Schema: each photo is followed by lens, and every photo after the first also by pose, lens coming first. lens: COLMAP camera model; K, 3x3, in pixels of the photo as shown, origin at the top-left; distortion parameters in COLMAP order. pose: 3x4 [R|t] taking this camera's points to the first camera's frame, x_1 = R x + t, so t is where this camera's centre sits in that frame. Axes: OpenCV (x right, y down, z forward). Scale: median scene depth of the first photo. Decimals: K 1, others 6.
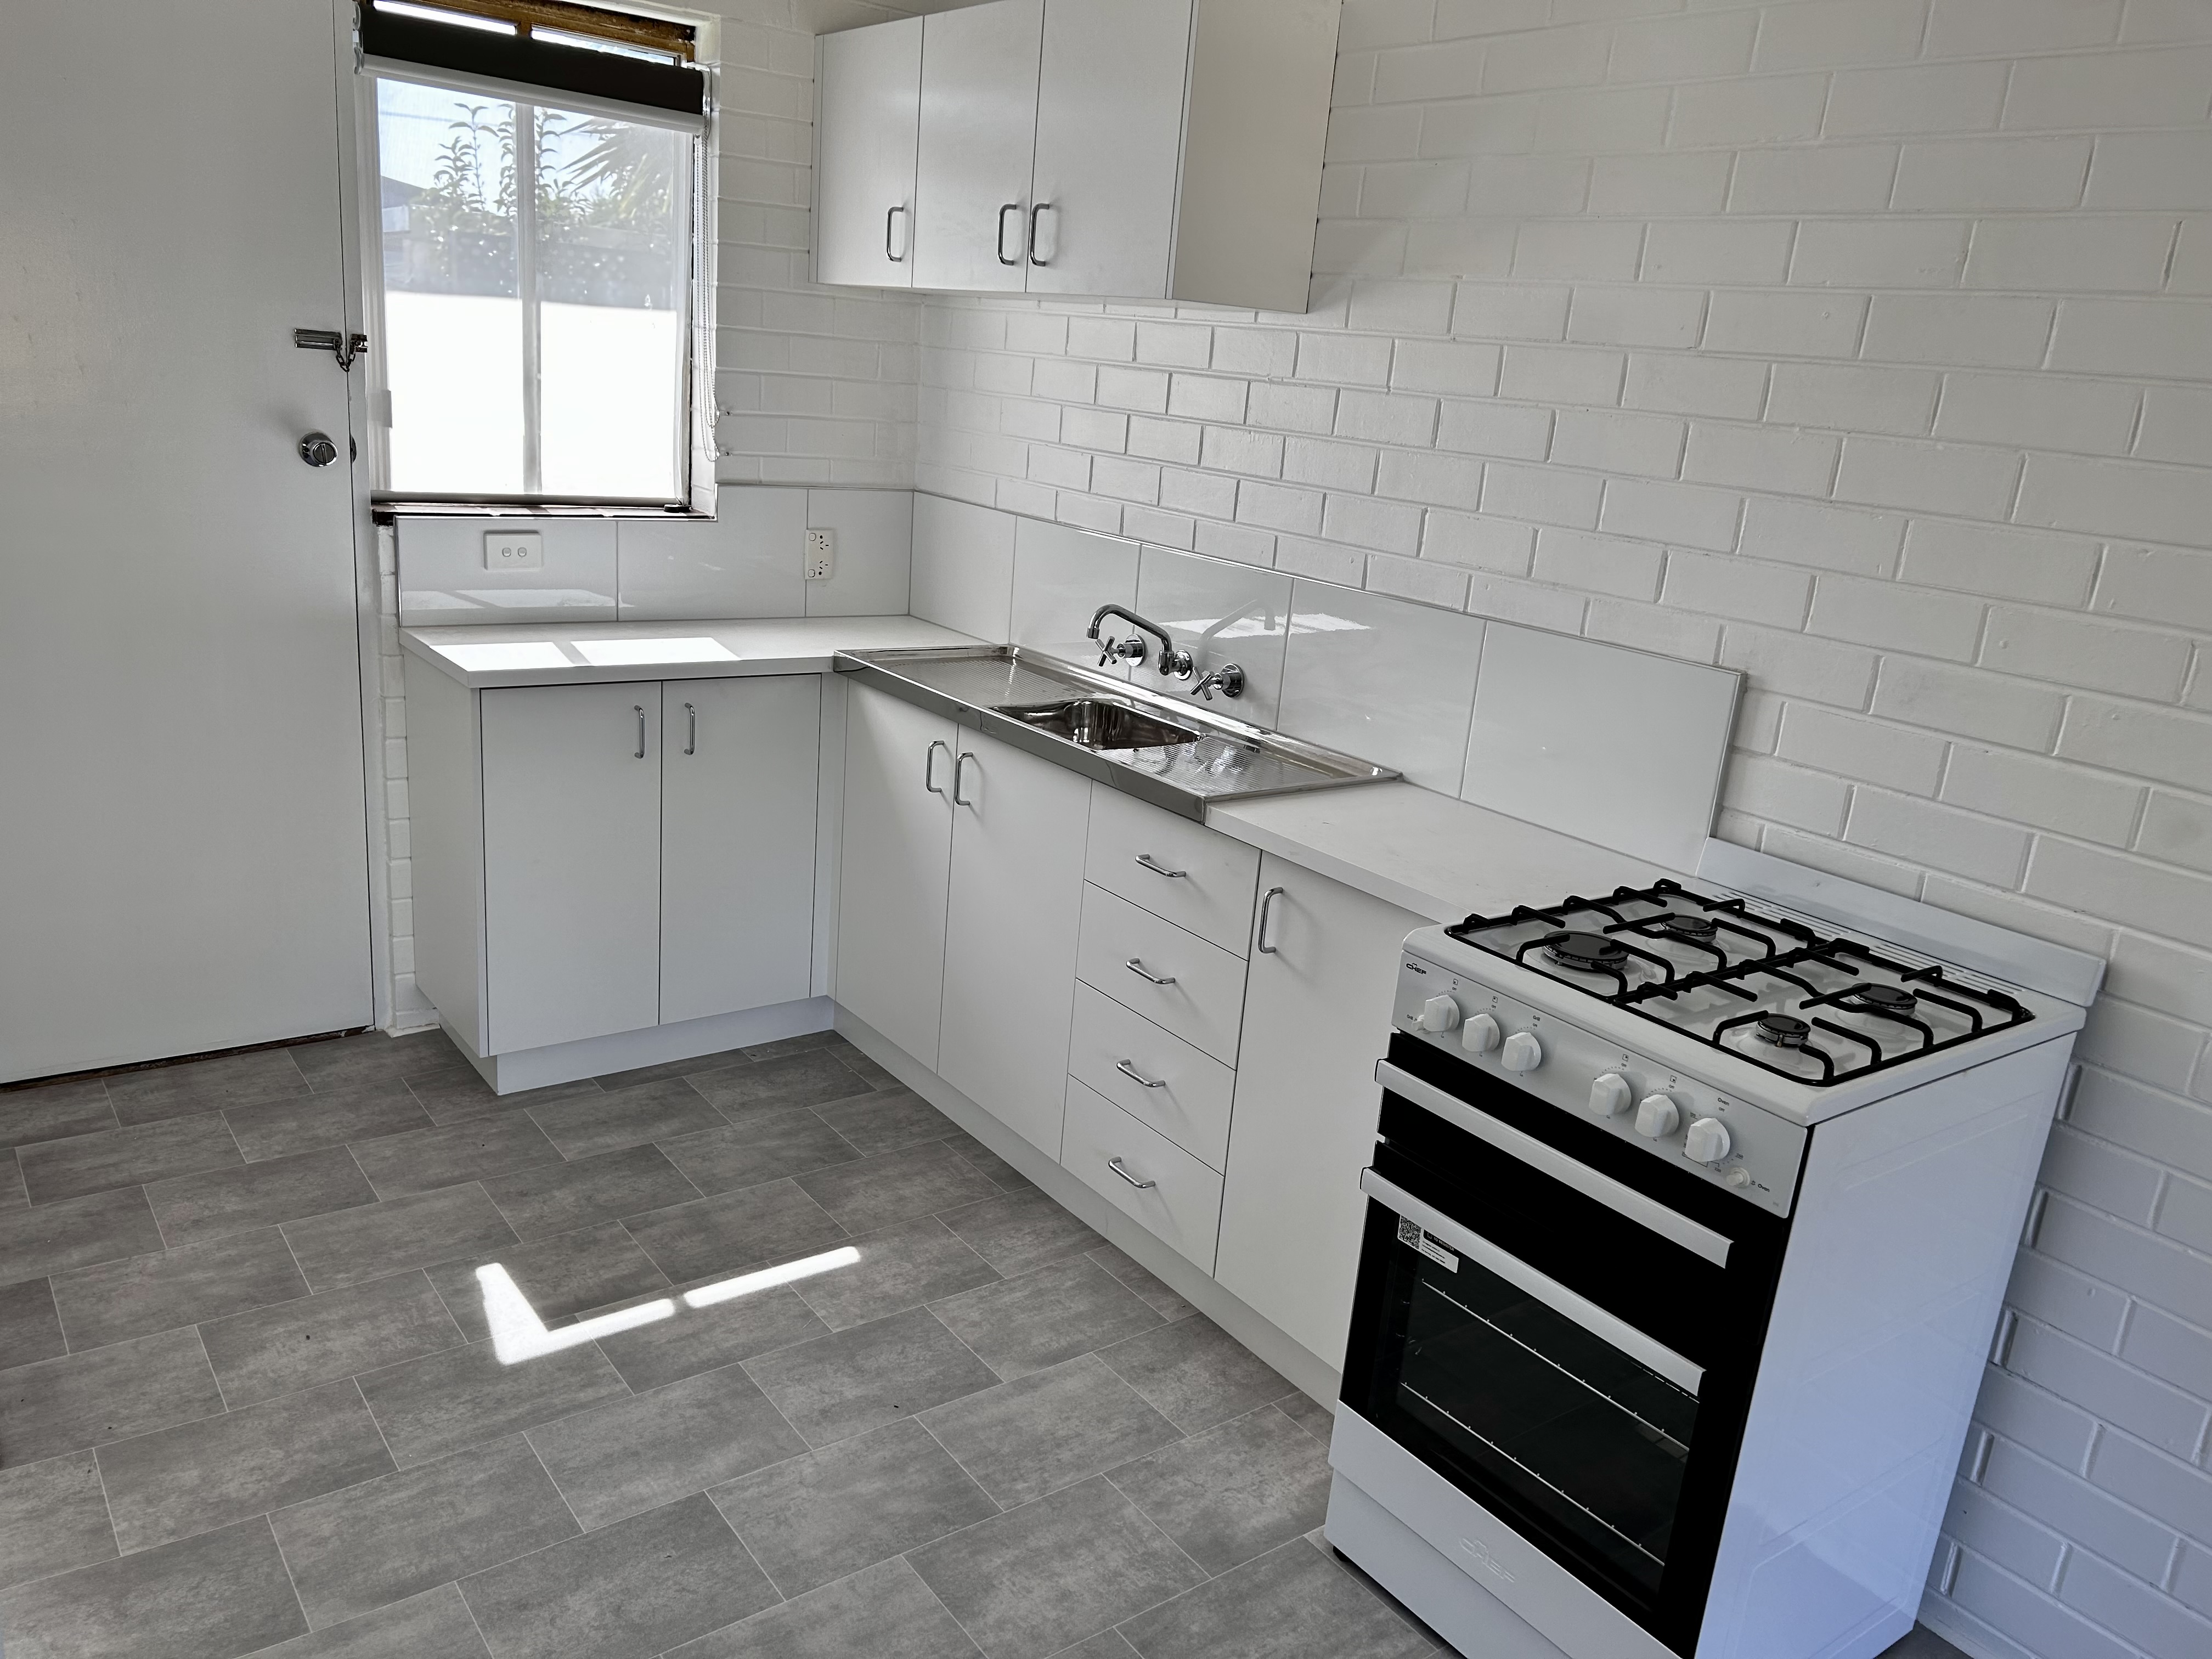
lens RADIAL K [[1672.6, 0, 1106.1], [0, 1672.6, 834.8], [0, 0, 1]] dist [0.040186, -0.024724]
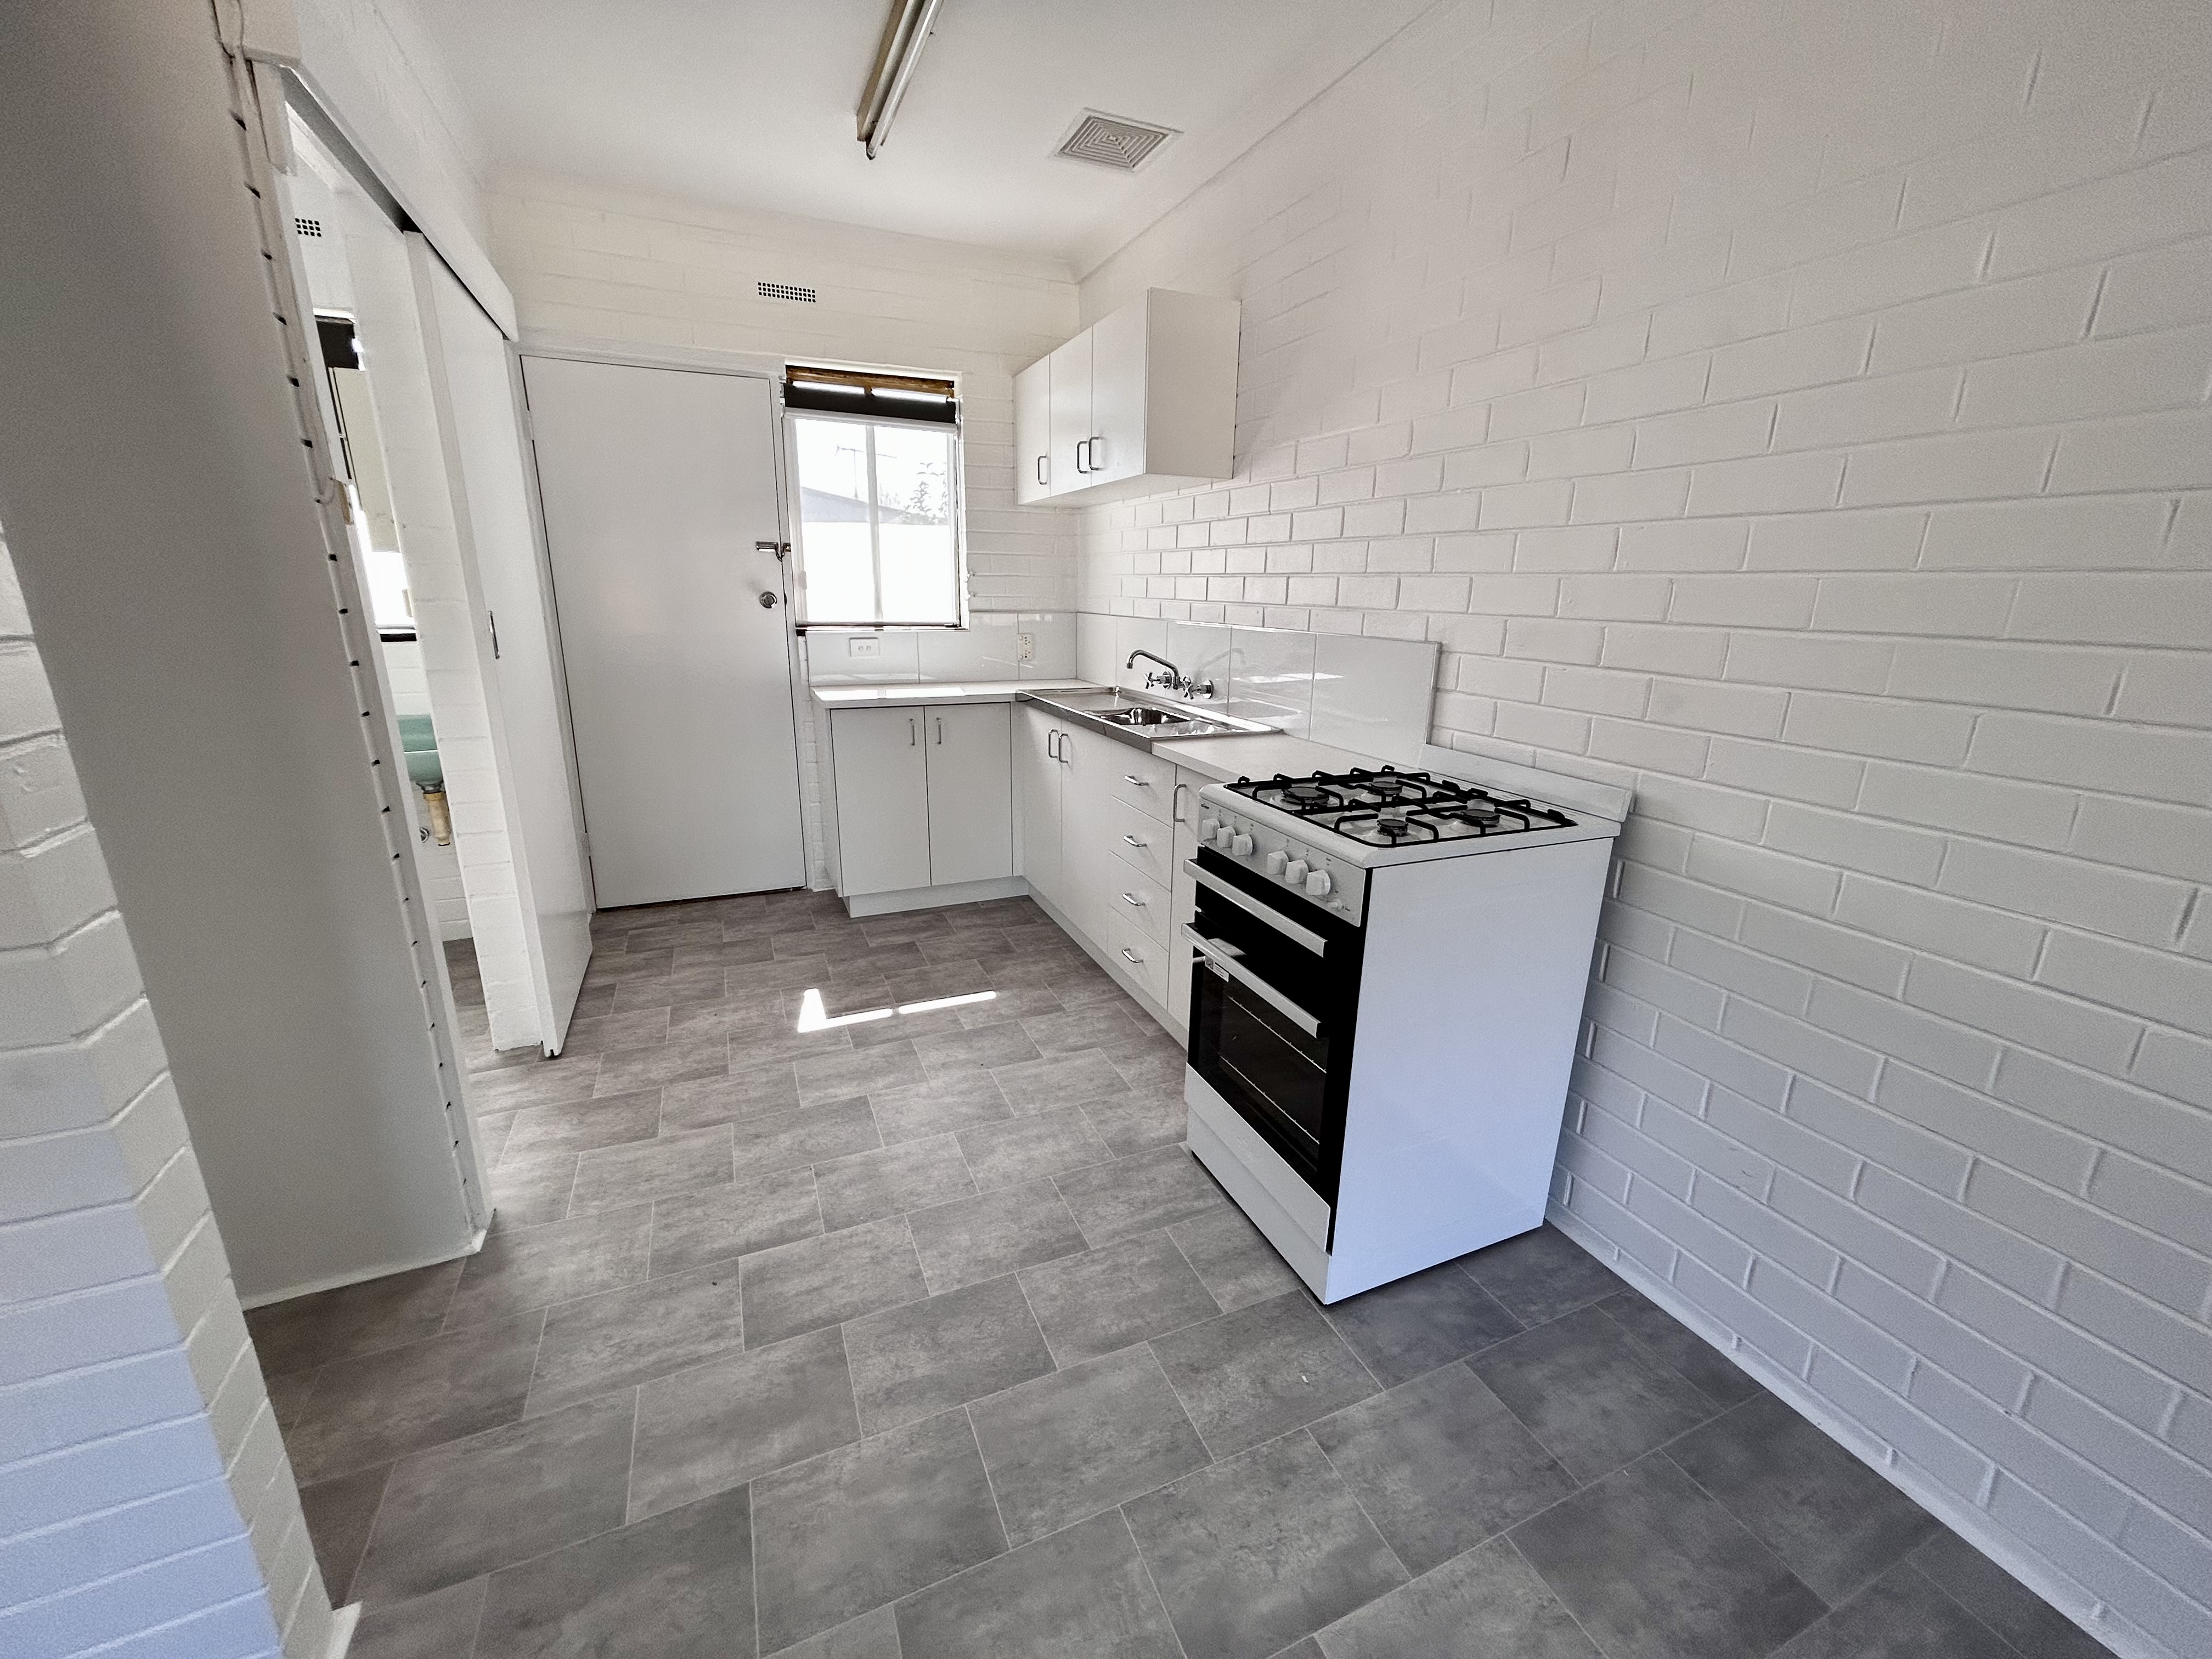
lens RADIAL K [[890.6, 0, 1105.2], [0, 890.6, 822.4], [0, 0, 1]] dist [0.003672, 0.000168]
pose [[0.971384, -0.008043, -0.237377, 0.228682], [0.000662, 0.999514, -0.031156, 0.094229], [0.237512, 0.030107, 0.970918, 0.058143]]
